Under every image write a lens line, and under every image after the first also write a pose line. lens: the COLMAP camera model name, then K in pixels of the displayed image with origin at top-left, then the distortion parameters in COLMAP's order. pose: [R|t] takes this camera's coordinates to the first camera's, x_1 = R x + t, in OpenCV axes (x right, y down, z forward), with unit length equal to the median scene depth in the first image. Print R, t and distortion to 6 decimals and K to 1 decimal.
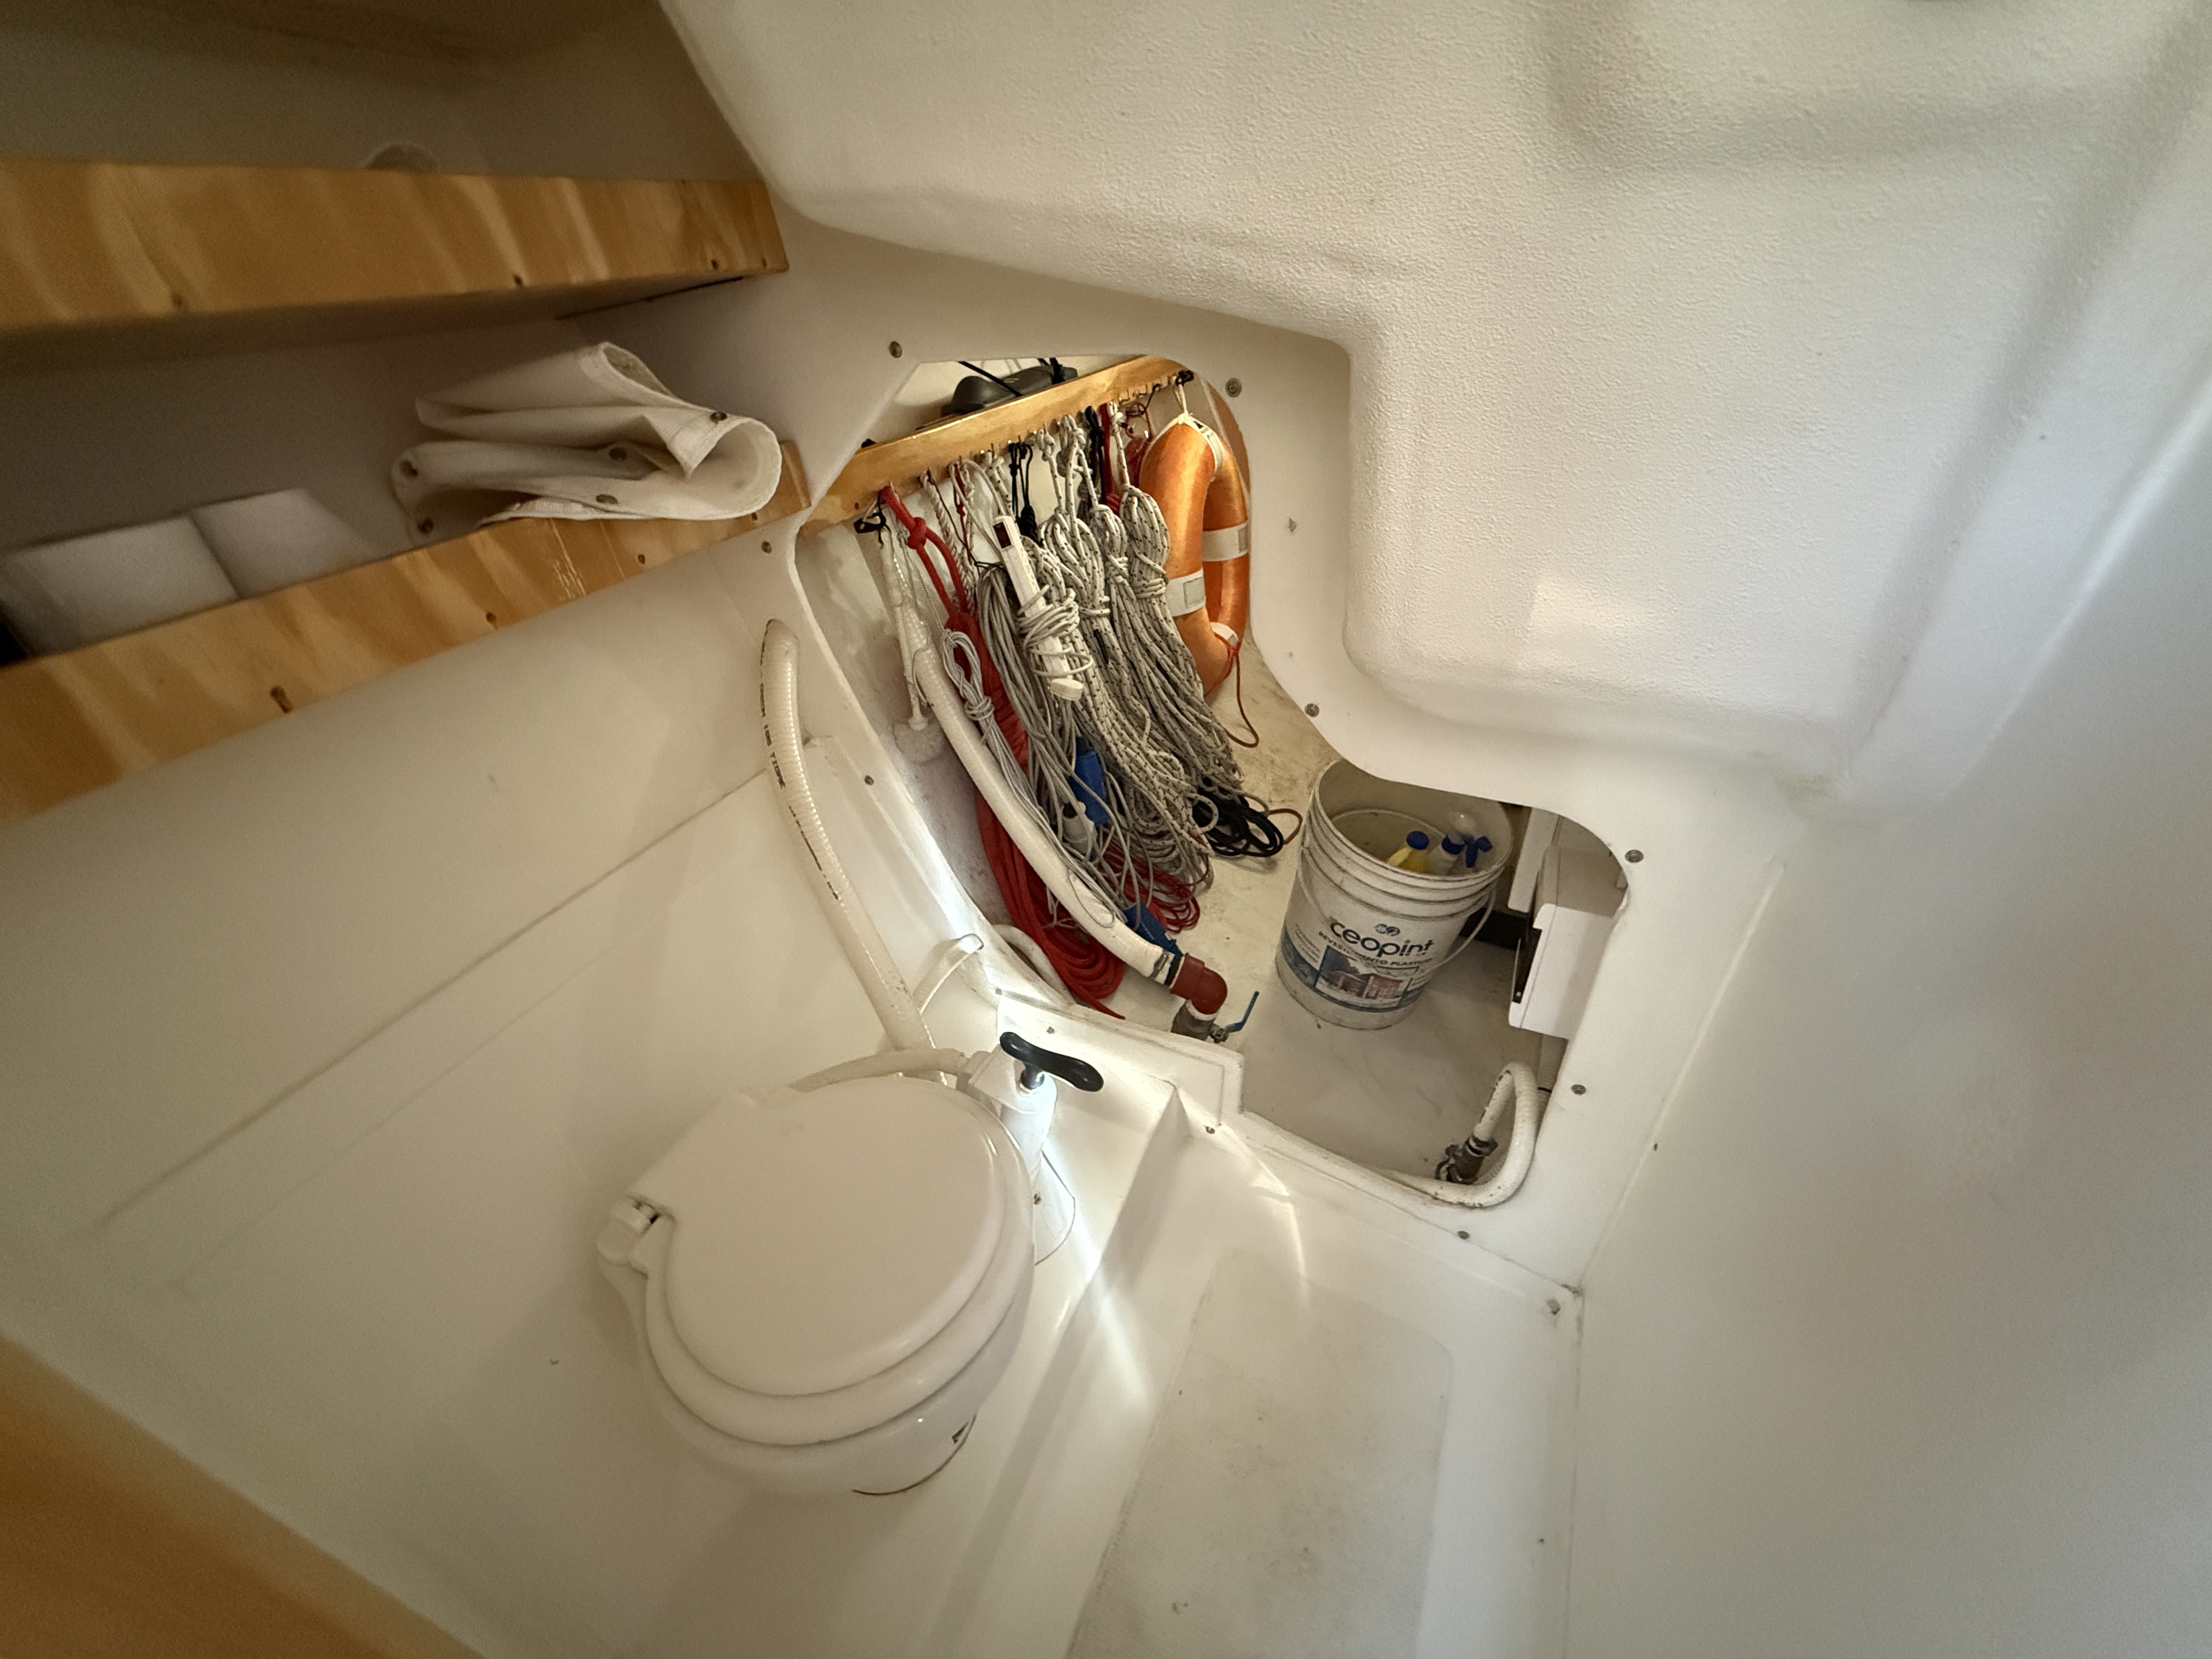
lens RADIAL K [[882.6, 0, 1104.6], [0, 882.6, 830.1], [0, 0, 1]] dist [-0.004925, 0.000993]
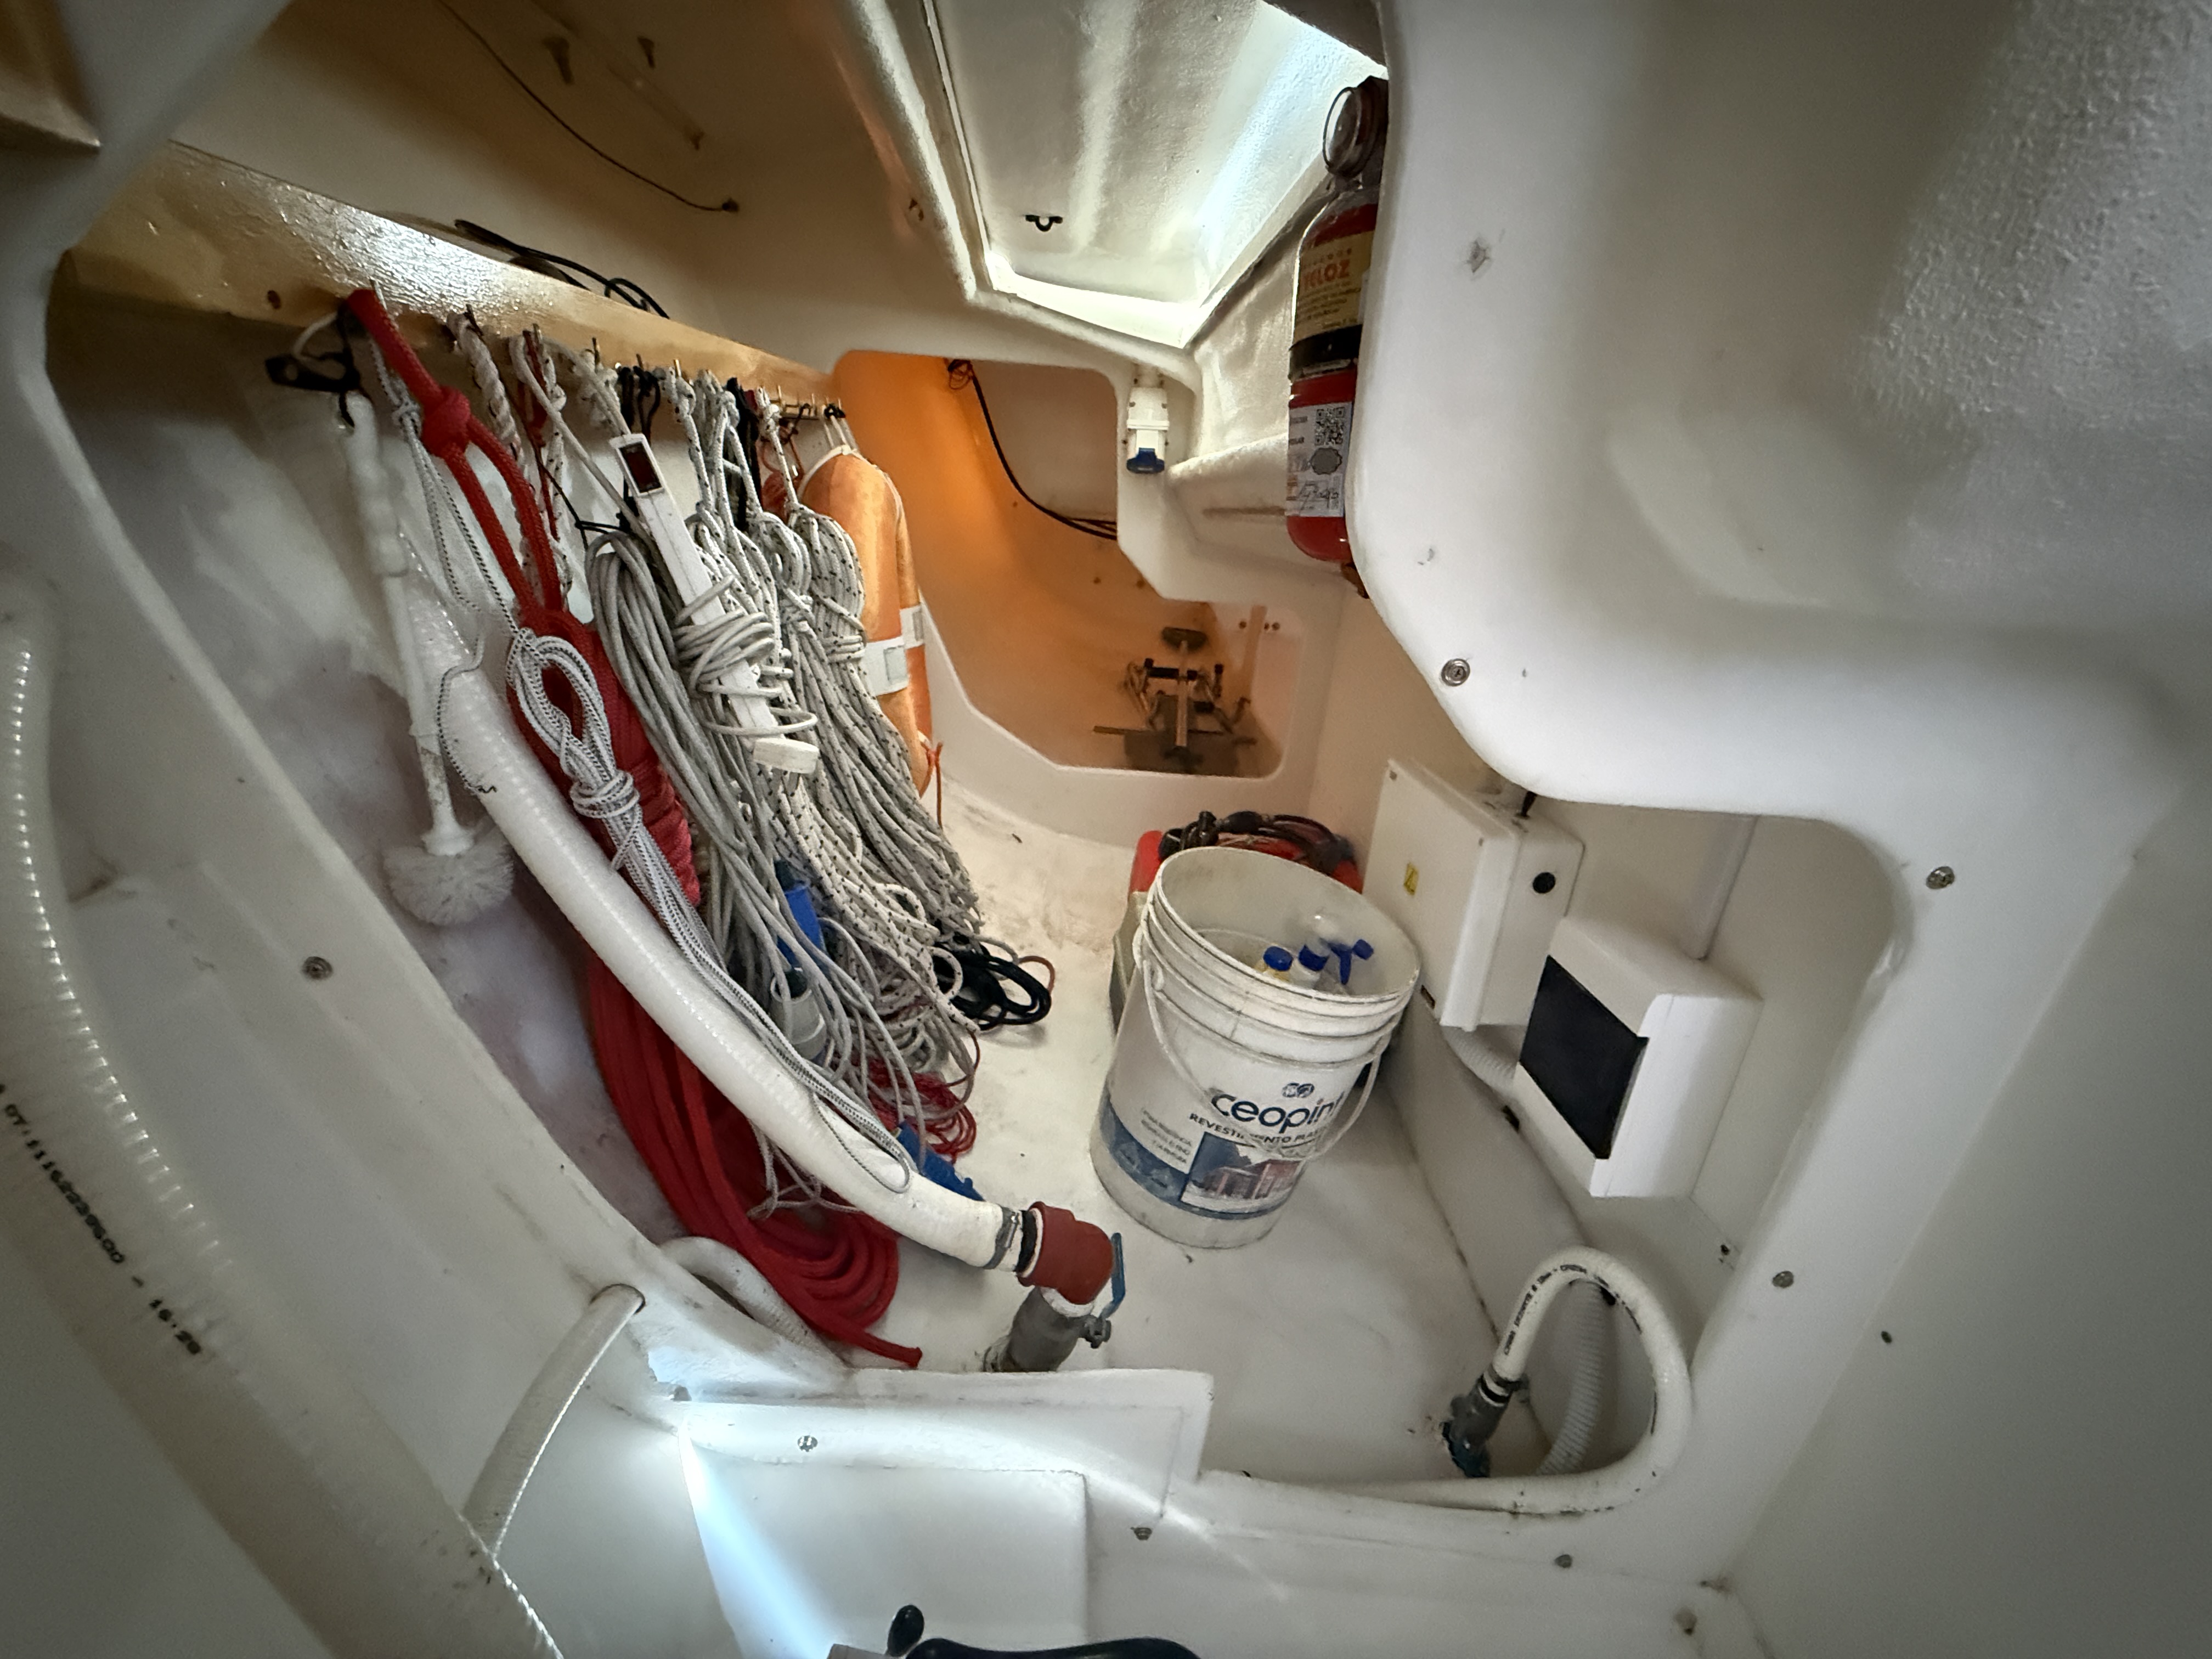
lens RADIAL K [[882.6, 0, 1106.7], [0, 882.6, 829.2], [0, 0, 1]] dist [-0.004925, 0.000993]
pose [[0.878436, -0.062691, 0.473730, -0.114117], [0.156423, 0.974464, -0.161098, 0.002480], [-0.451533, 0.215616, 0.865810, 0.397921]]
